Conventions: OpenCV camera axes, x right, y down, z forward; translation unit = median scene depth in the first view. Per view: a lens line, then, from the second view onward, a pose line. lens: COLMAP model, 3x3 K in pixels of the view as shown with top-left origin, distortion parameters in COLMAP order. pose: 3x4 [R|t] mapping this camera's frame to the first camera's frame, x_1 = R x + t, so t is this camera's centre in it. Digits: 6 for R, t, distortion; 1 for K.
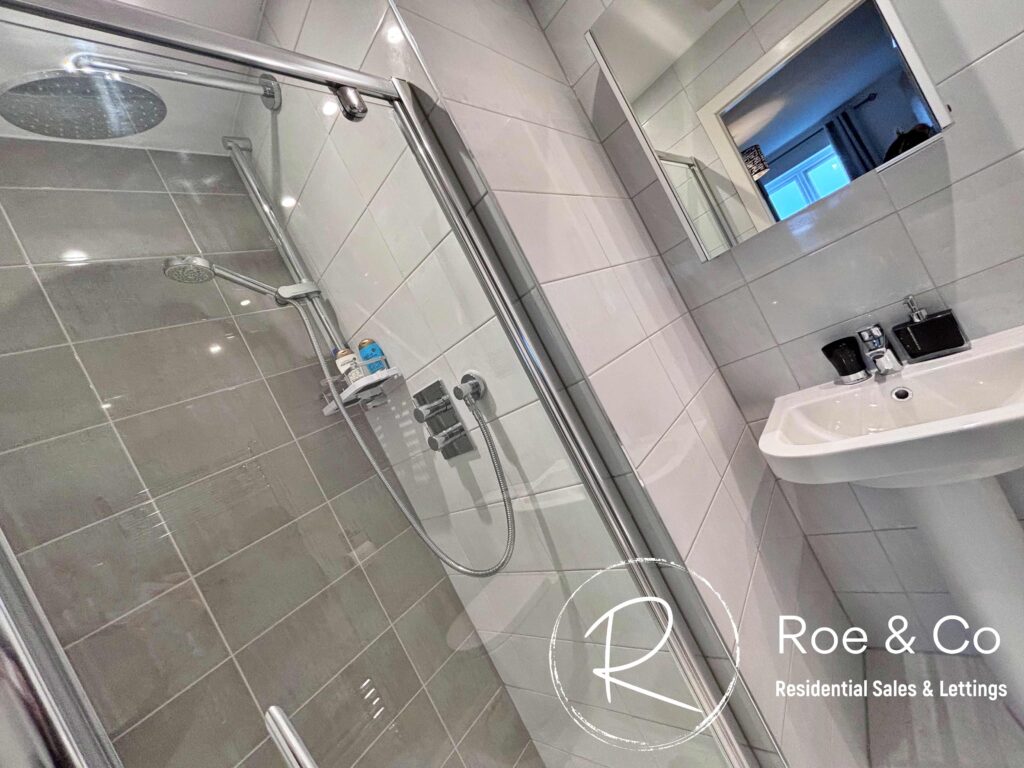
lens RADIAL K [[409.7, 0, 510.4], [0, 409.7, 386.5], [0, 0, 1]] dist [-0.000701, -0.000017]
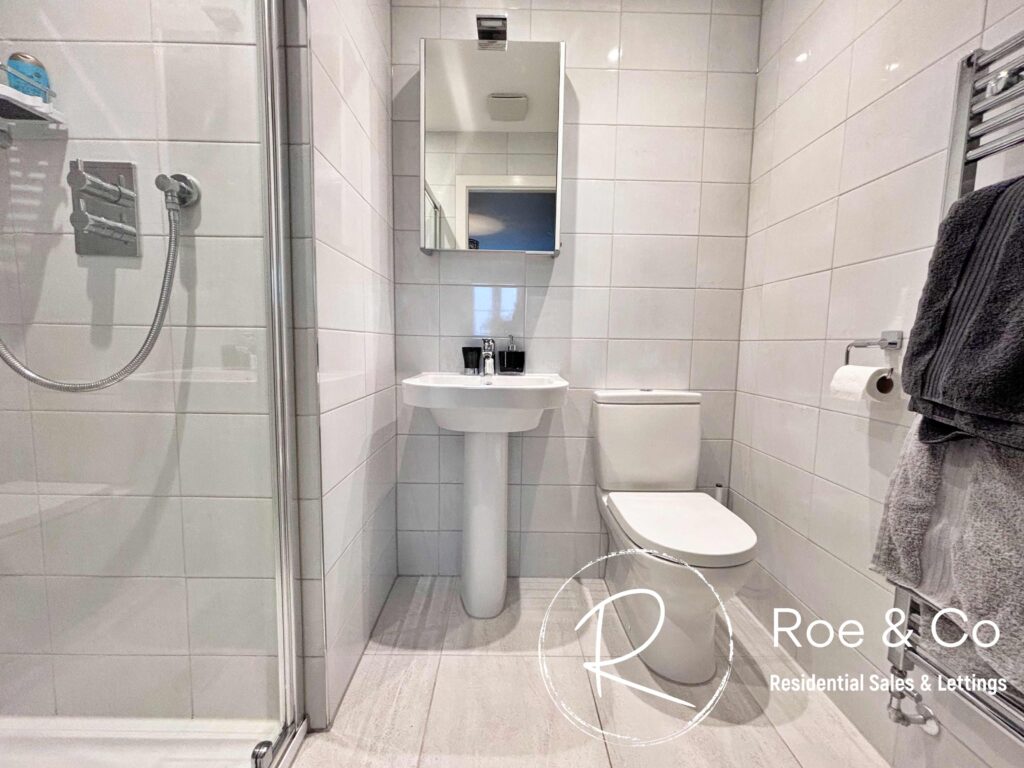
lens RADIAL K [[419.9, 0, 511.5], [0, 419.9, 379.9], [0, 0, 1]] dist [-0.001660, -0.000193]
pose [[0.634816, 0.412437, 0.653379, -0.053259], [-0.344790, 0.907968, -0.238147, 0.311493], [-0.691468, -0.074099, 0.718597, -0.201628]]
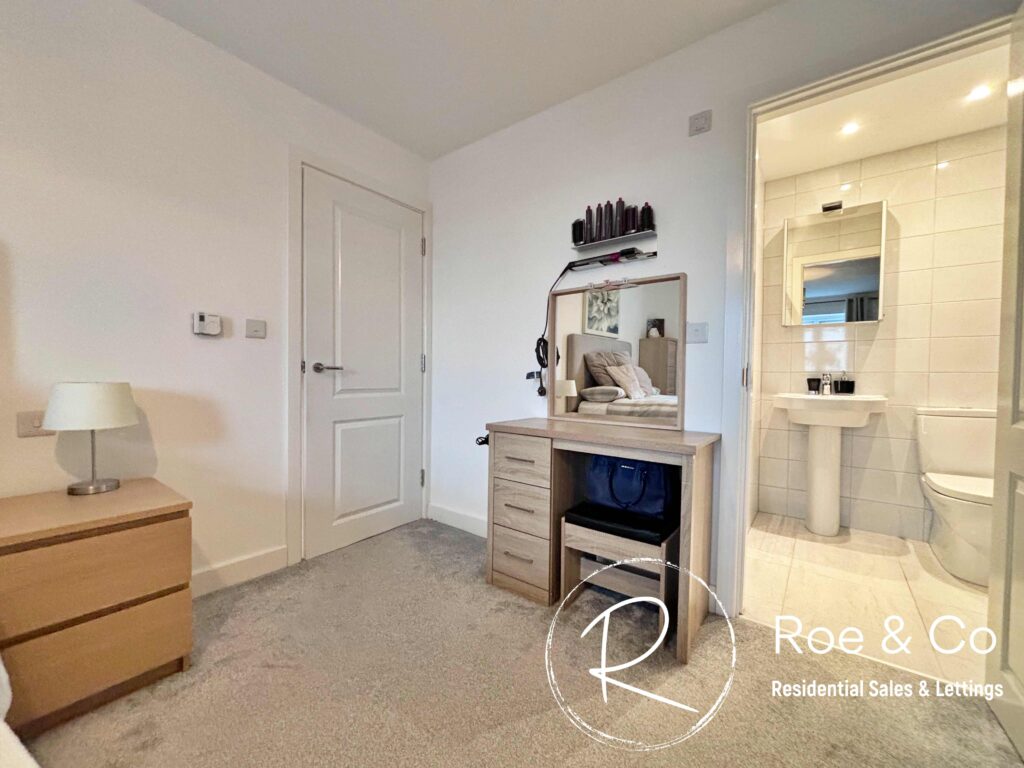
lens RADIAL K [[409.7, 0, 510.4], [0, 409.7, 386.5], [0, 0, 1]] dist [-0.000701, -0.000017]
pose [[0.881919, 0.463103, 0.088054, -1.035707], [-0.463146, 0.886029, -0.021189, 0.848129], [-0.087831, -0.022095, 0.995890, -1.335537]]
